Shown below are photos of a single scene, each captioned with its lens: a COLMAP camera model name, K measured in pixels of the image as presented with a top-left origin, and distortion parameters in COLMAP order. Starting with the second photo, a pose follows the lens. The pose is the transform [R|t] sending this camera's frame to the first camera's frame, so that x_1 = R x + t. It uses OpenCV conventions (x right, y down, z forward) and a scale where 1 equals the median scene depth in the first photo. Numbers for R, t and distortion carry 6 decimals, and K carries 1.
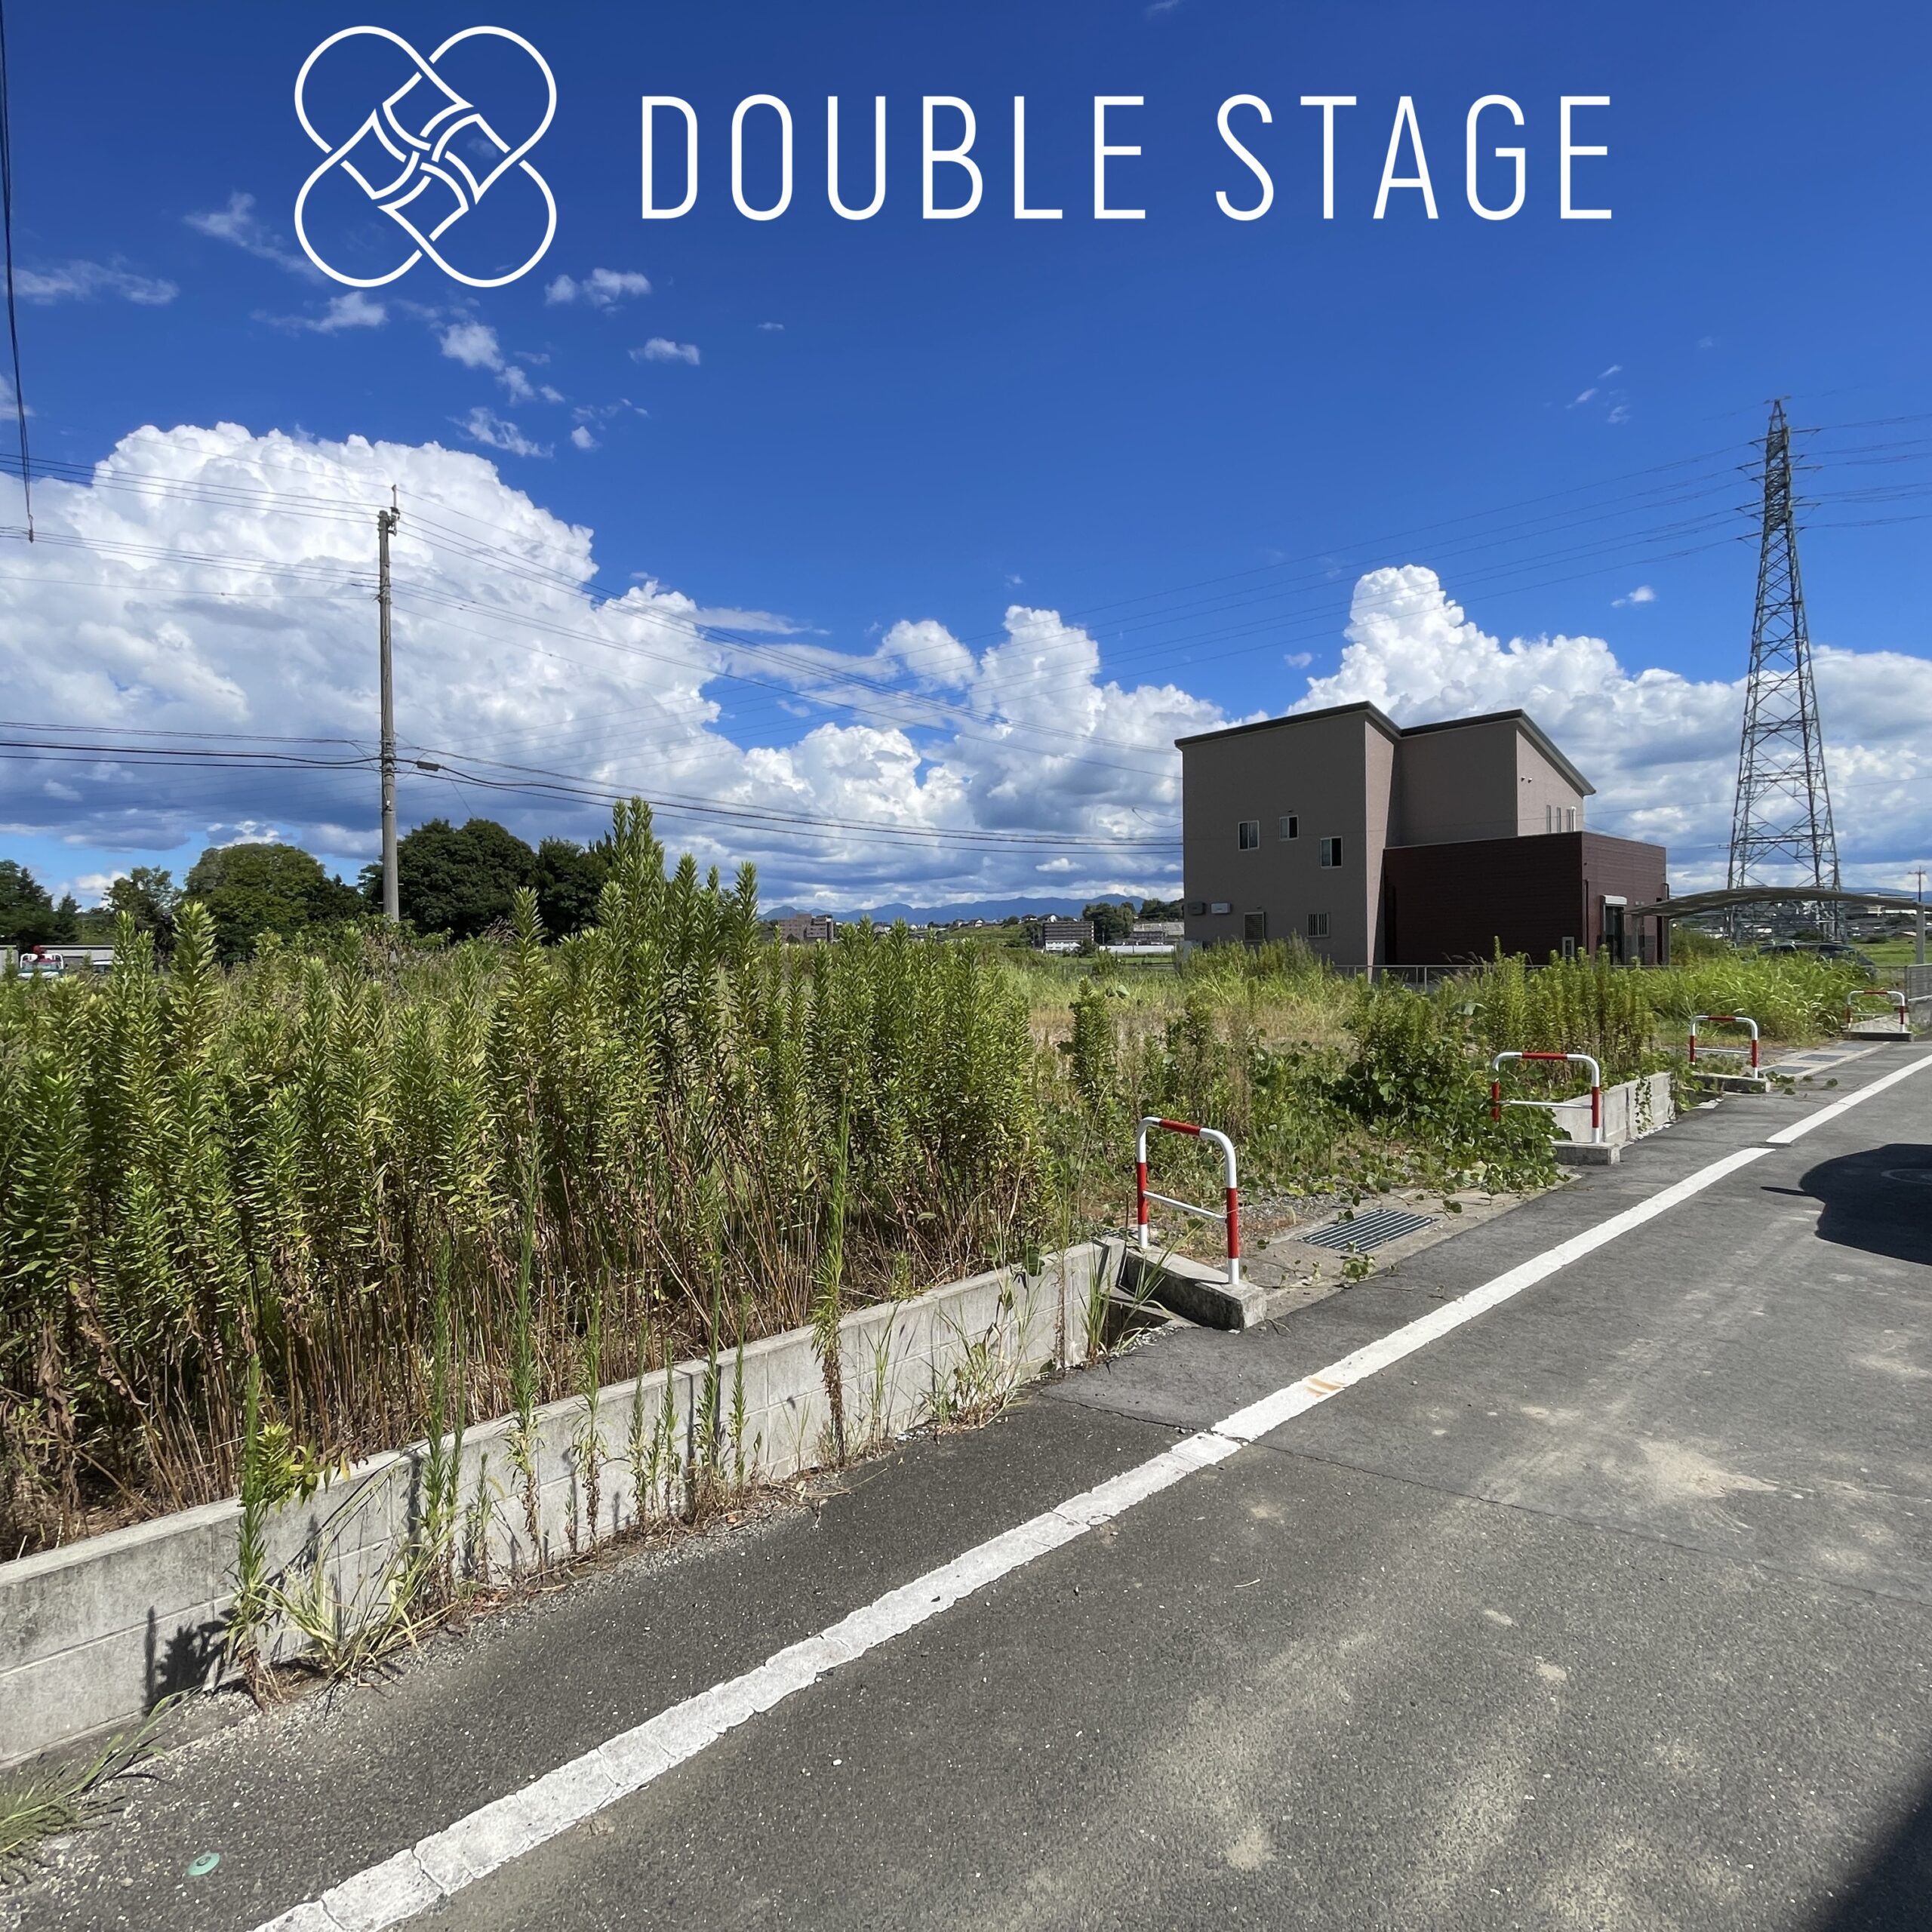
lens RADIAL K [[1033.2, 0, 966.0], [0, 1033.2, 966.0], [0, 0, 1]] dist [-0.005664, 0.001265]
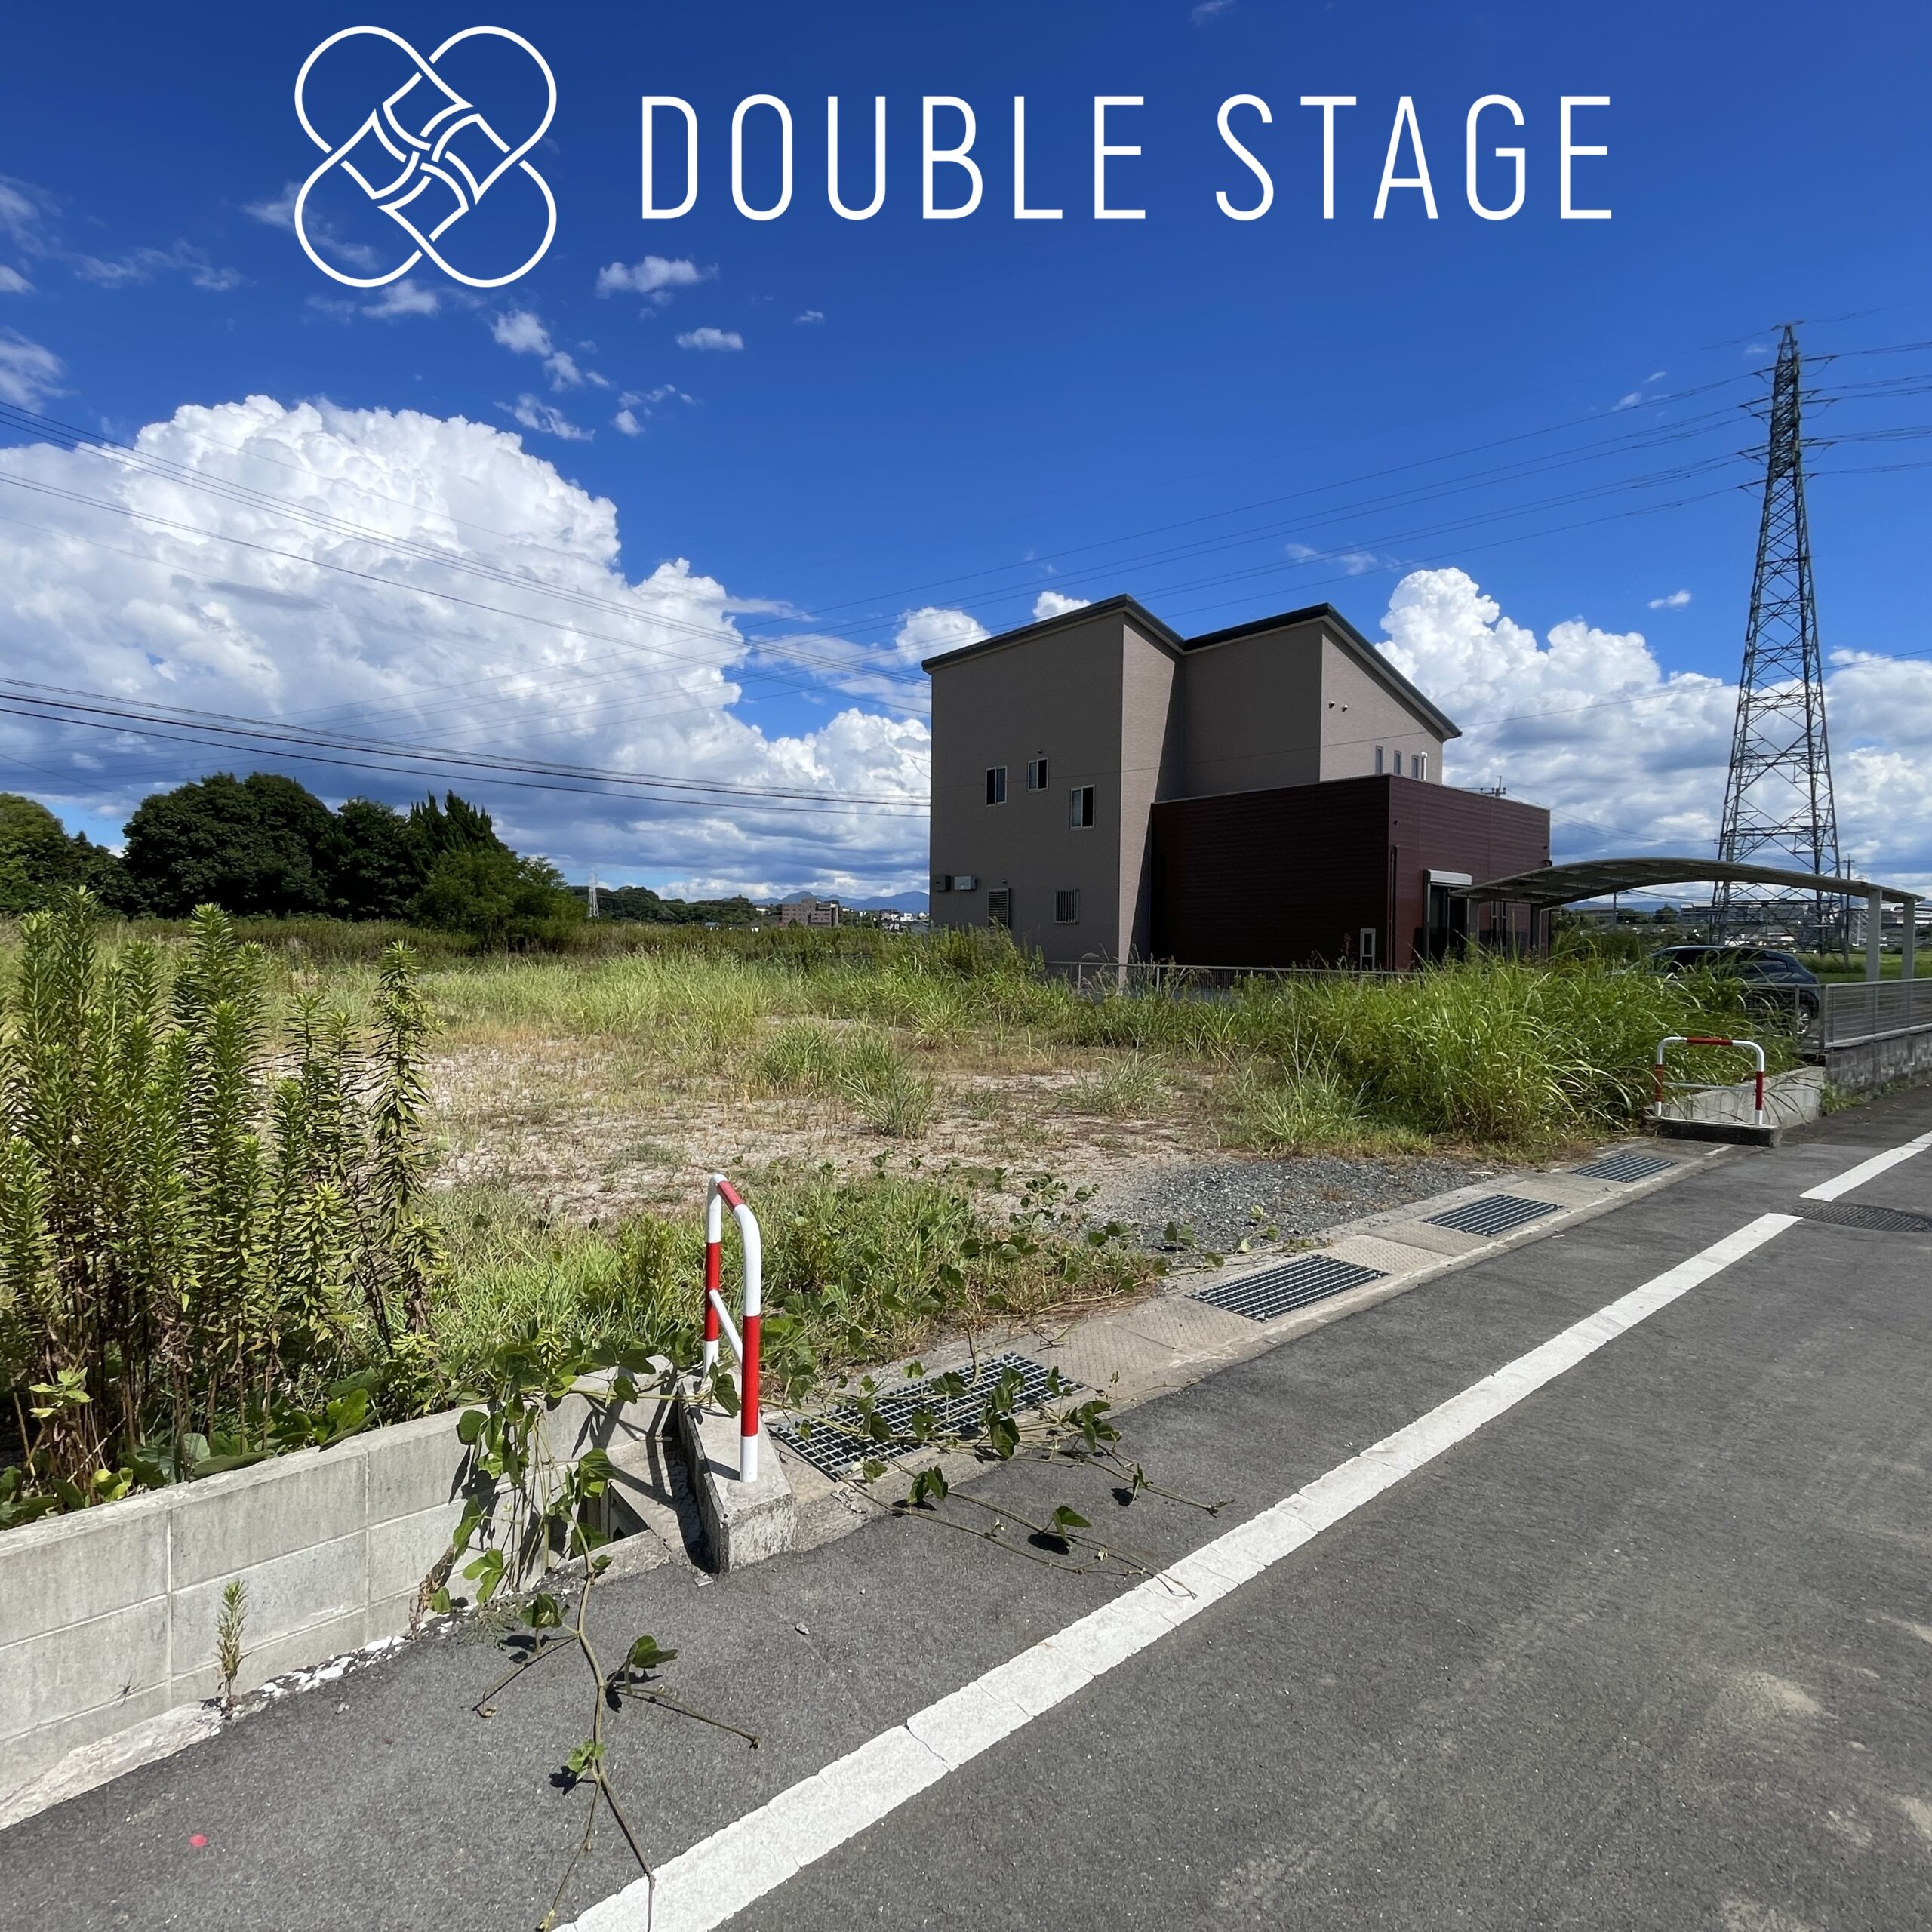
lens RADIAL K [[1038.0, 0, 970.6], [0, 1038.0, 964.6], [0, 0, 1]] dist [-0.004634, 0.001306]
pose [[0.999650, 0.023762, -0.011618, 0.146821], [-0.023665, 0.999685, 0.008368, -0.001756], [0.011813, -0.008091, 0.999897, 0.137894]]
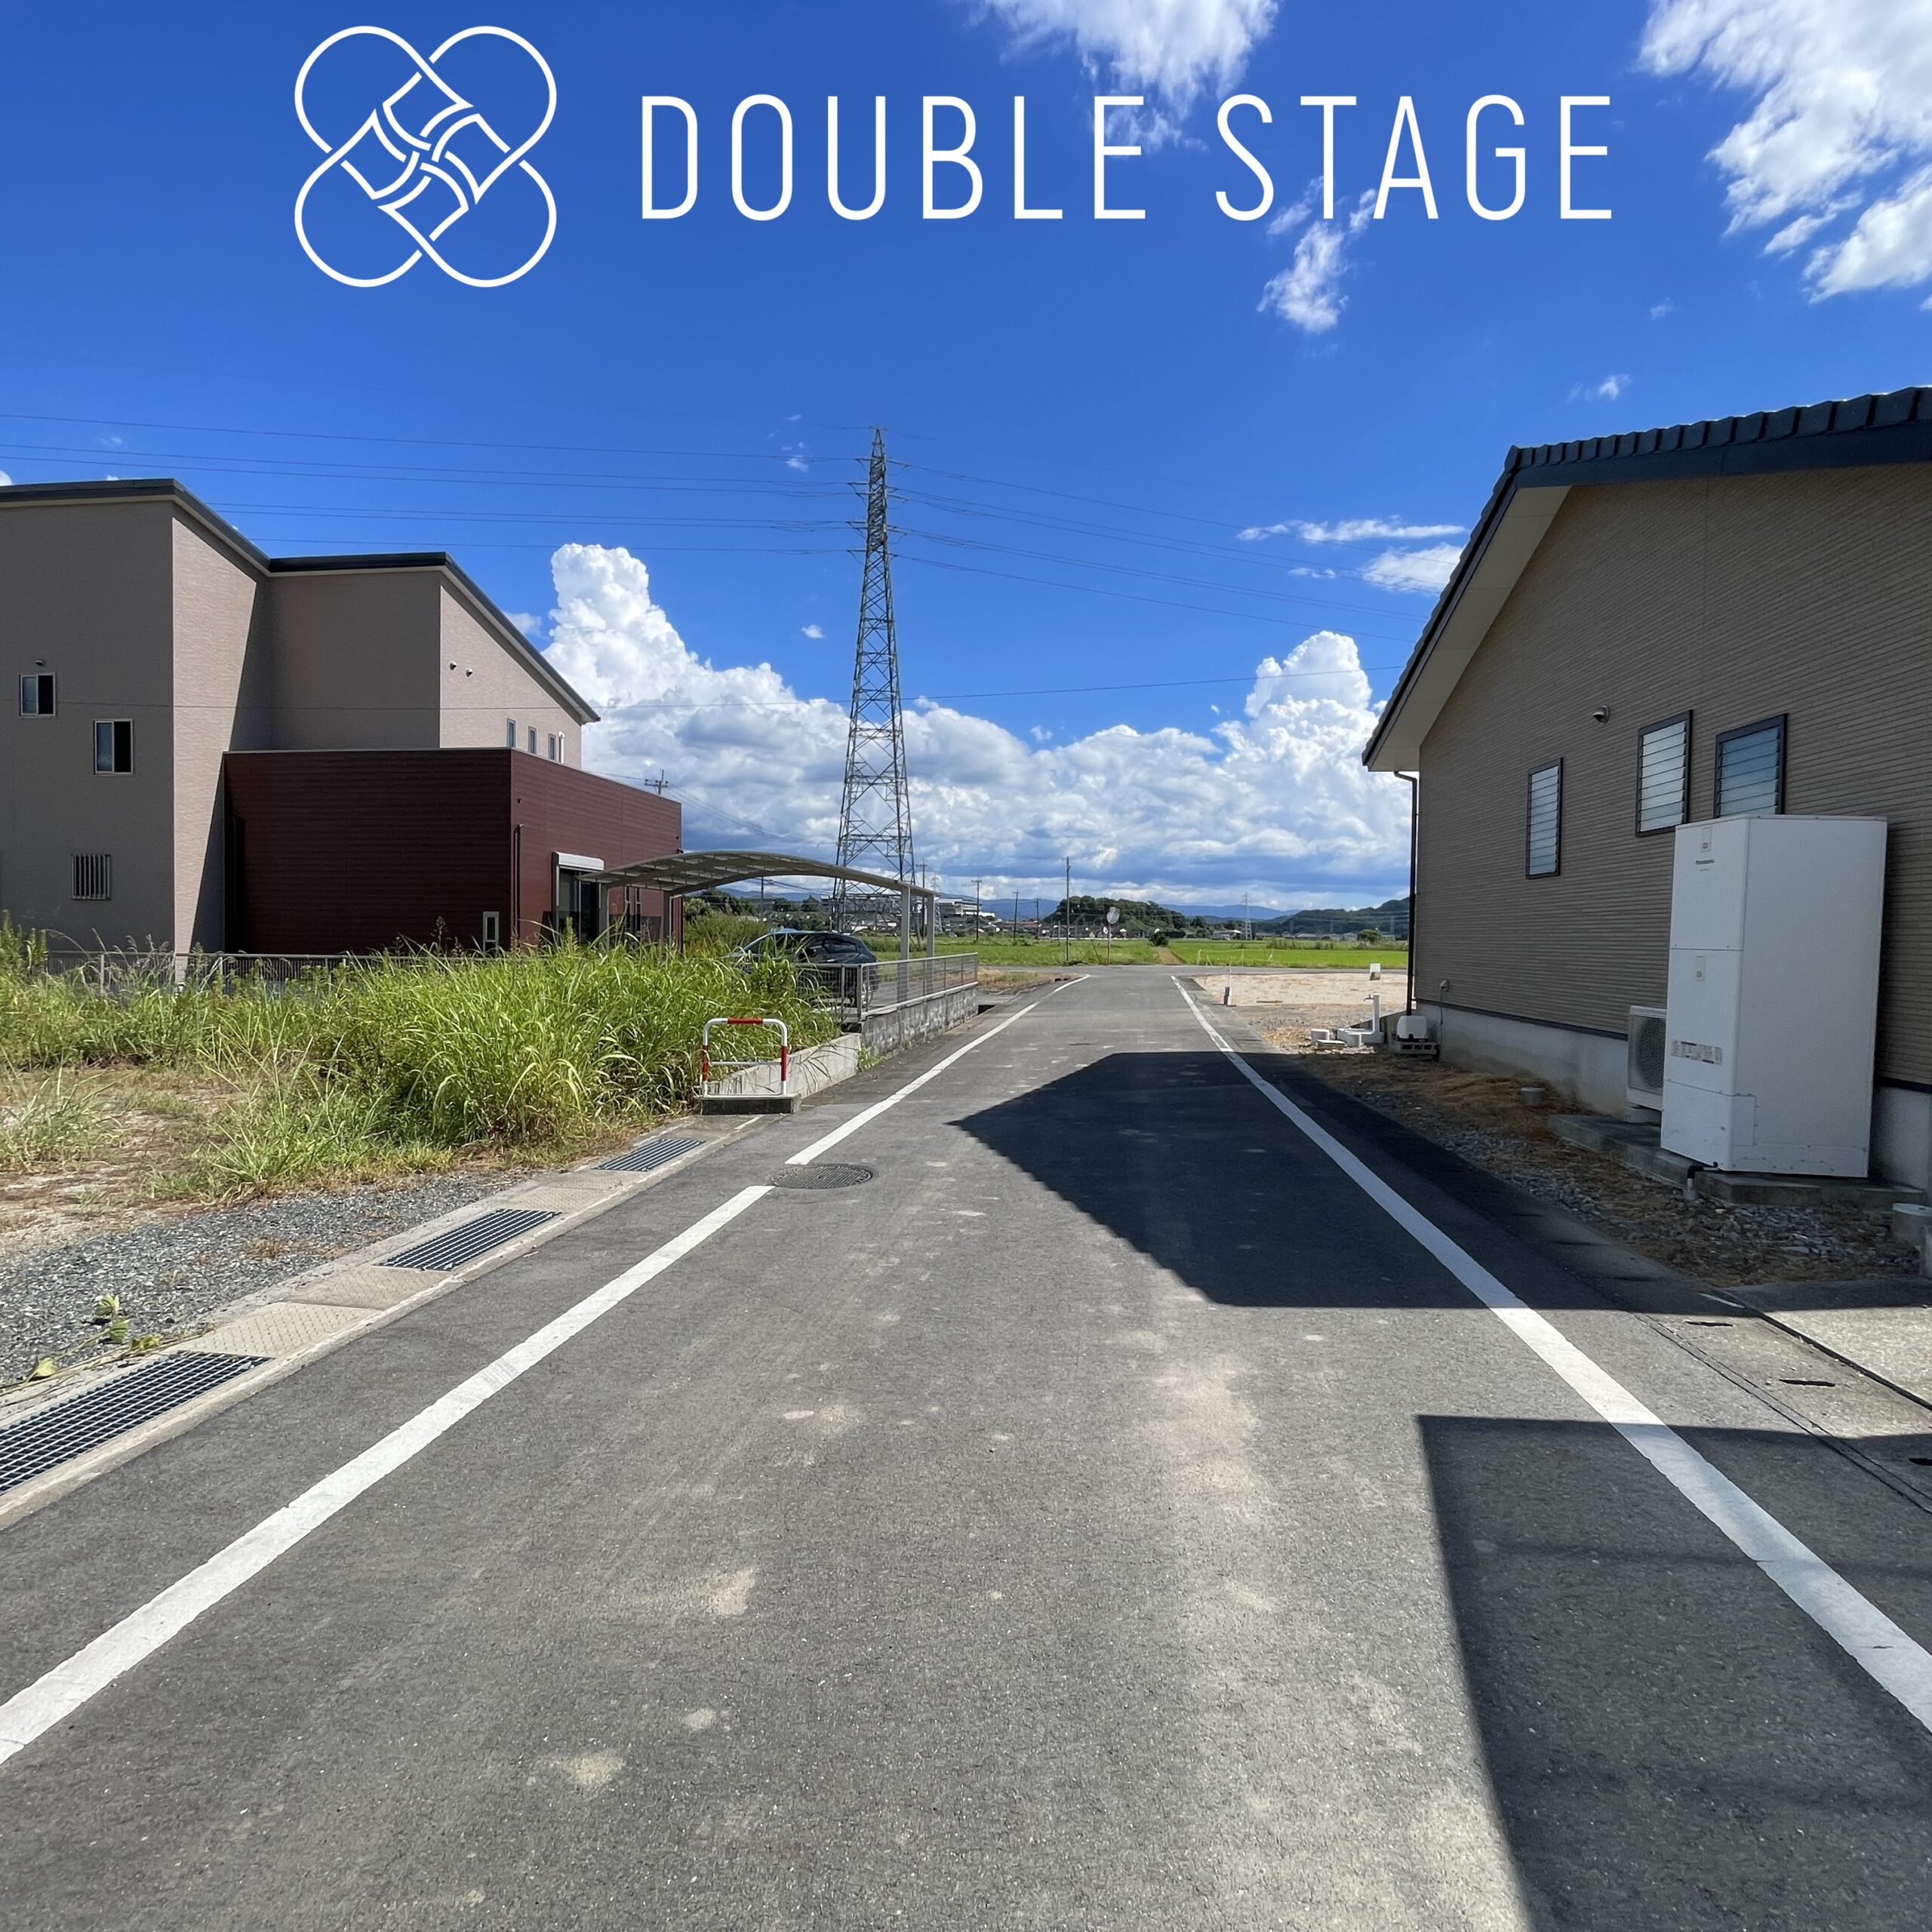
lens RADIAL K [[1039.1, 0, 957.4], [0, 1039.1, 960.0], [0, 0, 1]] dist [-0.000804, 0.000991]
pose [[0.753102, 0.007537, 0.657861, 0.168933], [-0.014538, 0.999881, 0.005188, -0.002619], [-0.657743, -0.013471, 0.753122, 0.145183]]
